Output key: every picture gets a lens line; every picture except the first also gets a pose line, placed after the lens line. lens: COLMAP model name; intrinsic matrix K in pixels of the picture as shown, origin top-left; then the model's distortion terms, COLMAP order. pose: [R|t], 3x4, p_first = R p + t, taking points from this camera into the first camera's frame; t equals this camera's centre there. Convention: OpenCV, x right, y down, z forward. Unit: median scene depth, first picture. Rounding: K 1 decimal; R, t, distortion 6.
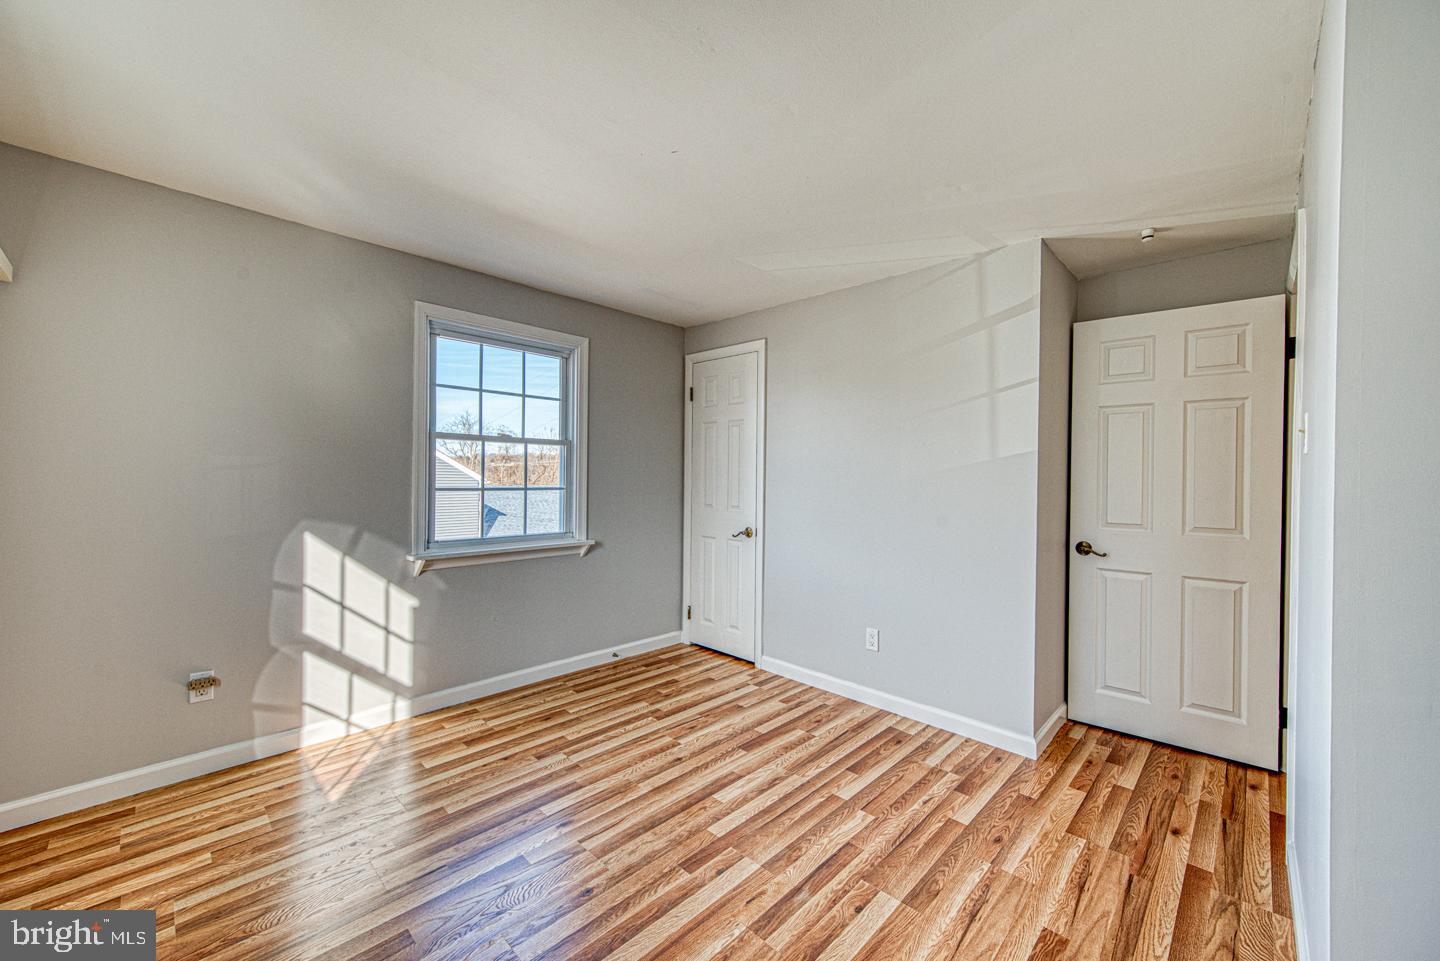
lens RADIAL K [[559.0, 0, 735.0], [0, 559.0, 481.9], [0, 0, 1]] dist [0.001935, -0.000398]
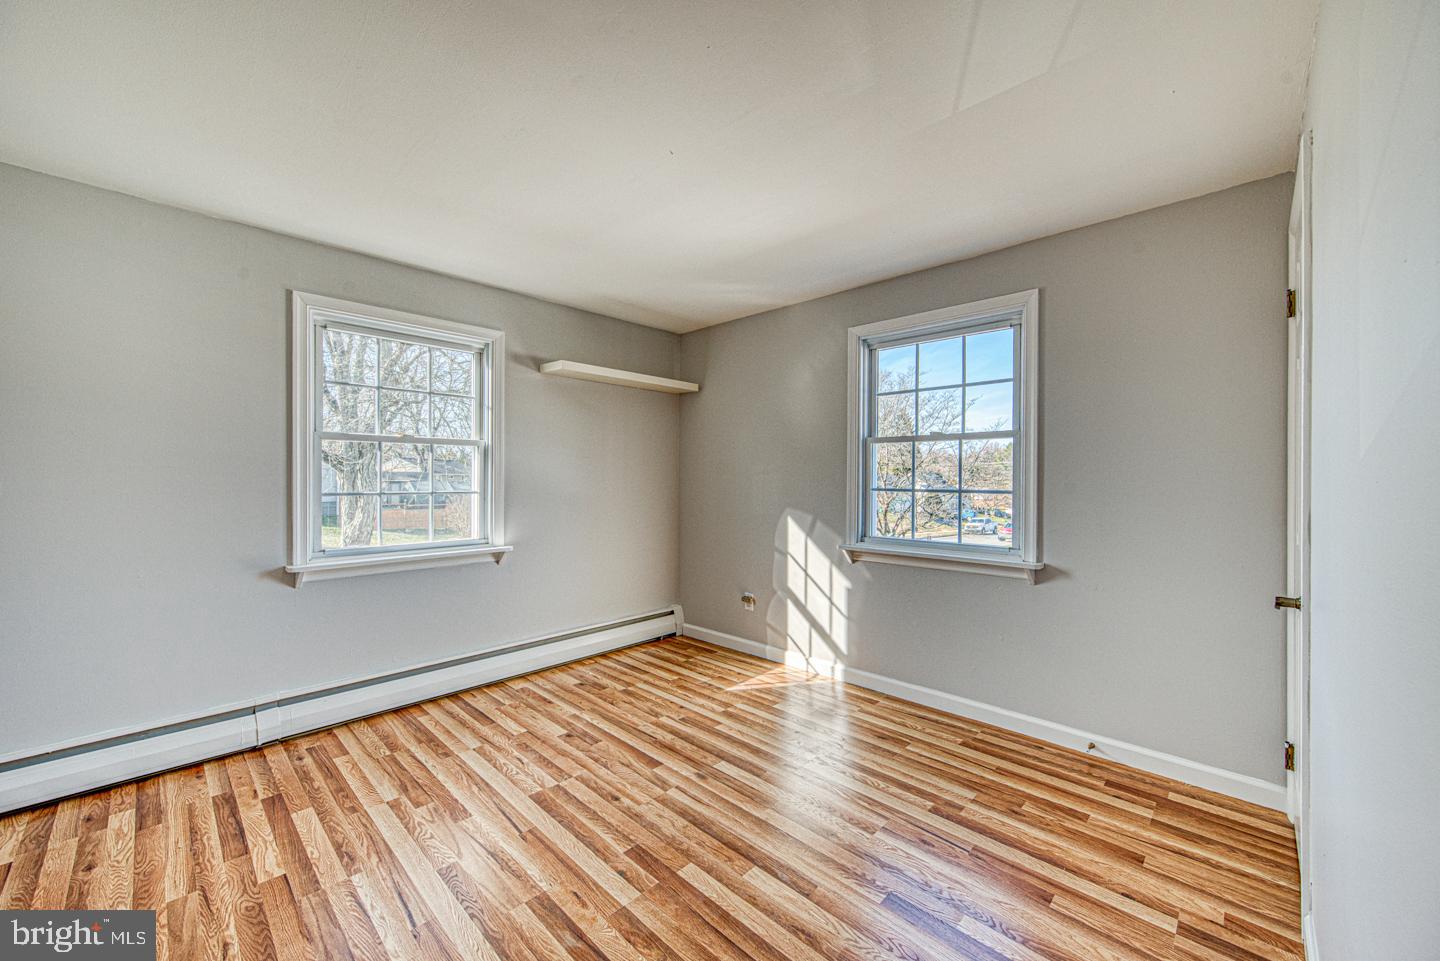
lens RADIAL K [[560.4, 0, 713.2], [0, 560.4, 481.1], [0, 0, 1]] dist [0.002670, -0.000200]
pose [[-0.026064, -0.002838, -0.999656, 0.633777], [-0.011398, 0.999932, -0.002541, 0.004341], [0.999595, 0.011328, -0.026094, 0.778165]]
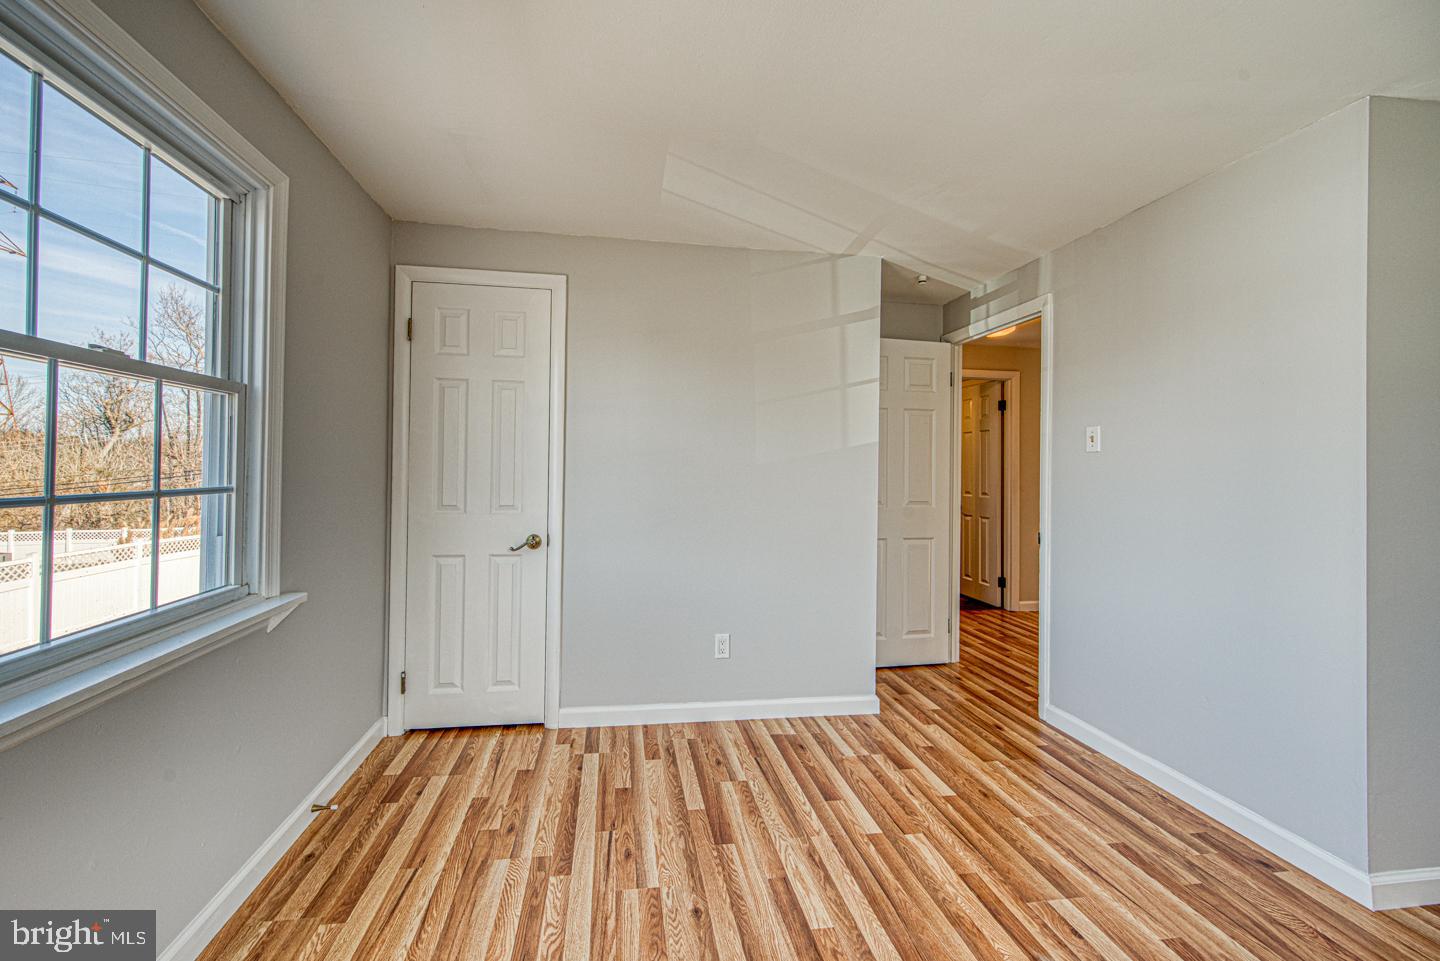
lens RADIAL K [[550.8, 0, 697.3], [0, 550.8, 459.4], [0, 0, 1]] dist [0.002327, -0.000036]
pose [[0.623087, 0.005685, 0.782132, -0.542915], [0.001138, 0.999966, -0.008175, -0.010551], [-0.782152, 0.005984, 0.623059, 0.556558]]
